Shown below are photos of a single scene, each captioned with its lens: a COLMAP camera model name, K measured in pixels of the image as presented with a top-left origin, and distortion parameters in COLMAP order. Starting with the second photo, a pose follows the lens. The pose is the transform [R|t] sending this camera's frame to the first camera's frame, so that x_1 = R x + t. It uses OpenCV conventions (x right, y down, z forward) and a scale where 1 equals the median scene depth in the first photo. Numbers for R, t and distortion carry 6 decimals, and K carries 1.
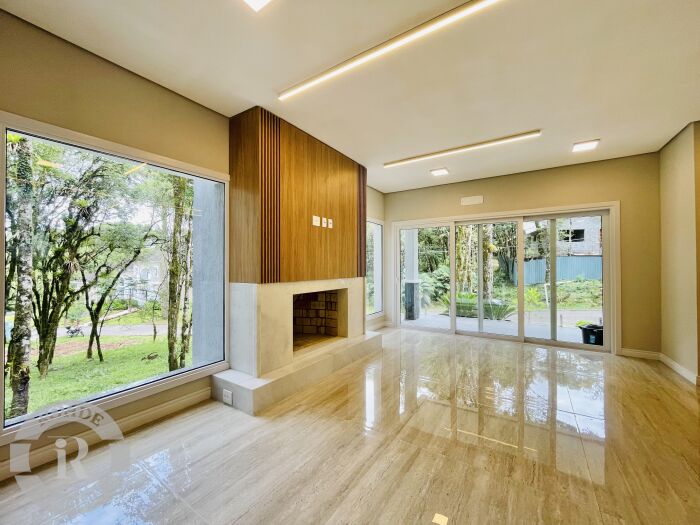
lens RADIAL K [[282.8, 0, 347.2], [0, 282.8, 262.7], [0, 0, 1]] dist [-0.005077, 0.000089]
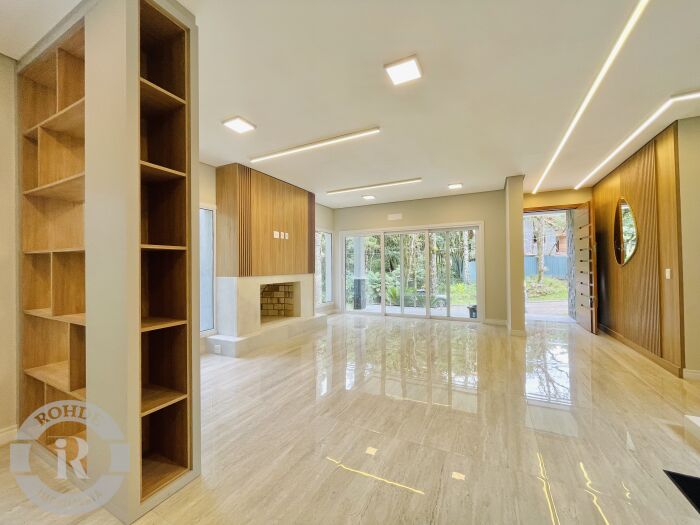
lens RADIAL K [[282.8, 0, 348.8], [0, 282.8, 262.3], [0, 0, 1]] dist [-0.005077, 0.000089]
pose [[0.993197, -0.007038, 0.116231, 0.080695], [0.007468, 0.999967, -0.003263, 0.002357], [-0.116204, 0.004108, 0.993217, -0.436708]]
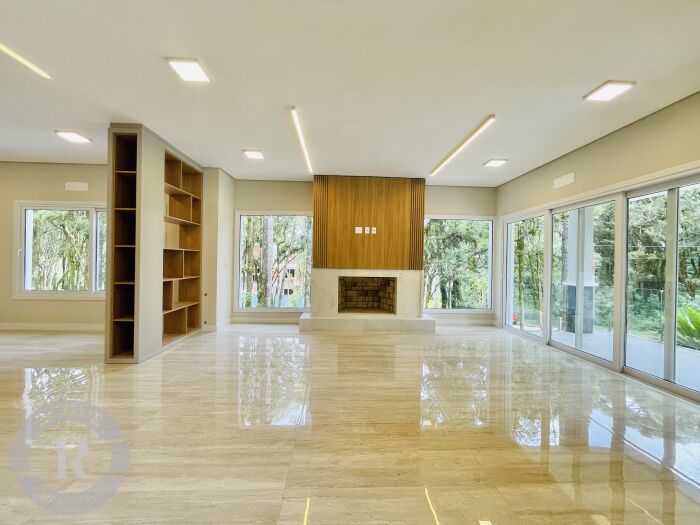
lens RADIAL K [[282.8, 0, 350.9], [0, 282.8, 262.9], [0, 0, 1]] dist [-0.005077, 0.000089]
pose [[0.587787, 0.013026, -0.808911, 0.984377], [-0.009844, 0.999912, 0.008949, 0.013982], [0.808956, 0.002702, 0.587863, 0.059827]]
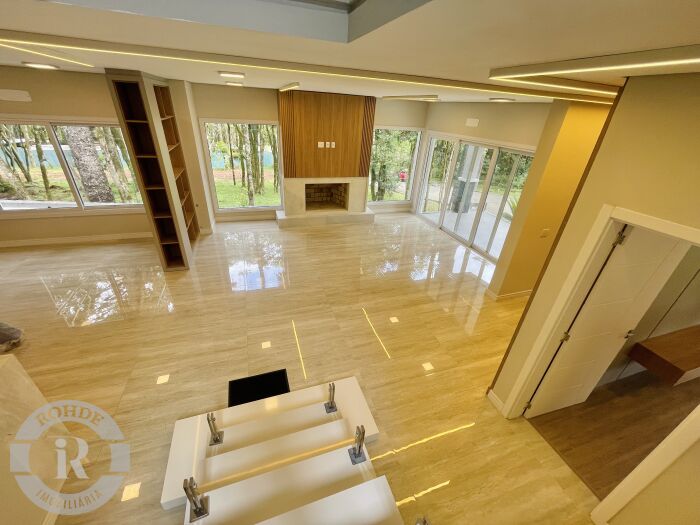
lens RADIAL K [[282.8, 0, 351.3], [0, 282.8, 264.3], [0, 0, 1]] dist [-0.005077, 0.000089]
pose [[0.790315, 0.341829, -0.508483, 1.106985], [-0.056470, 0.867010, 0.495080, -0.349668], [0.610093, -0.362555, 0.704514, -0.402145]]
